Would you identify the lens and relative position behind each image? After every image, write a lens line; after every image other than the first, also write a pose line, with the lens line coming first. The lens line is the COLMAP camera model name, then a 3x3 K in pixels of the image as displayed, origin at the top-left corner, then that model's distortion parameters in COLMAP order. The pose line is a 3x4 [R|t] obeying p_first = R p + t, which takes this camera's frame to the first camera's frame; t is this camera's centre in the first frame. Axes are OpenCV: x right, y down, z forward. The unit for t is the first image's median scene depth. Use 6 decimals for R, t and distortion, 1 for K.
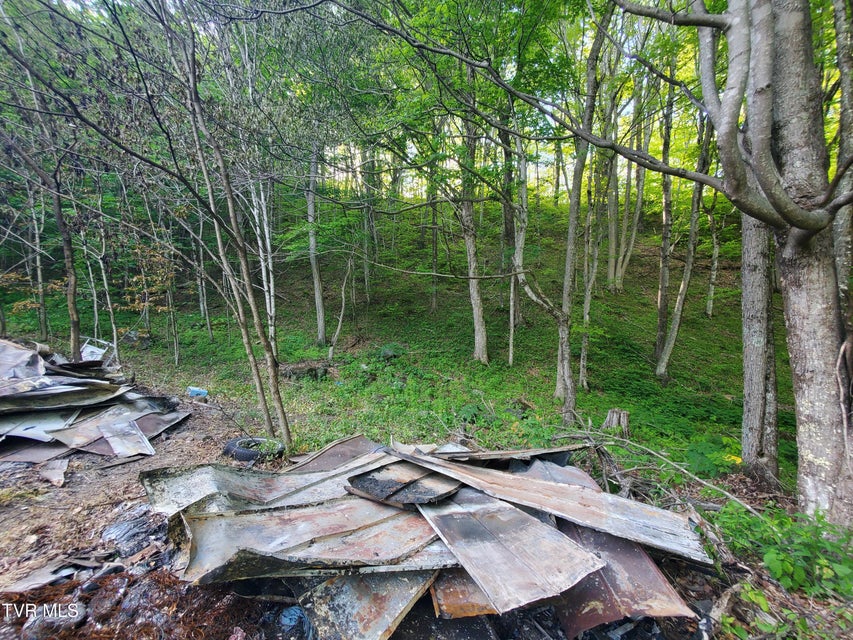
lens RADIAL K [[339.9, 0, 428.3], [0, 339.9, 316.9], [0, 0, 1]] dist [0.001396, 0.000016]
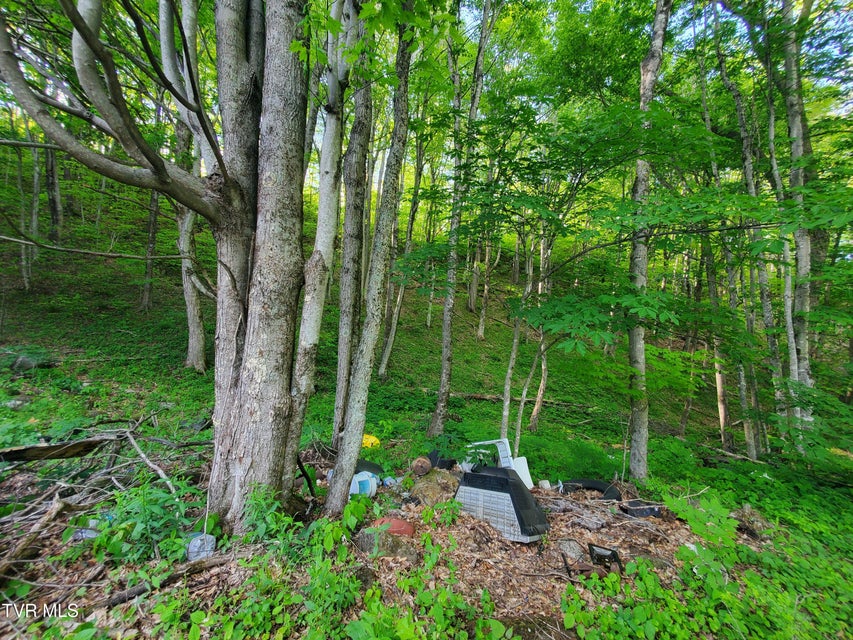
lens RADIAL K [[339.9, 0, 428.3], [0, 339.9, 316.9], [0, 0, 1]] dist [0.001396, 0.000016]
pose [[0.813667, 0.052152, 0.578987, 0.139894], [-0.035604, 0.998569, -0.039909, 0.014955], [-0.580240, 0.011858, 0.814359, -0.033470]]
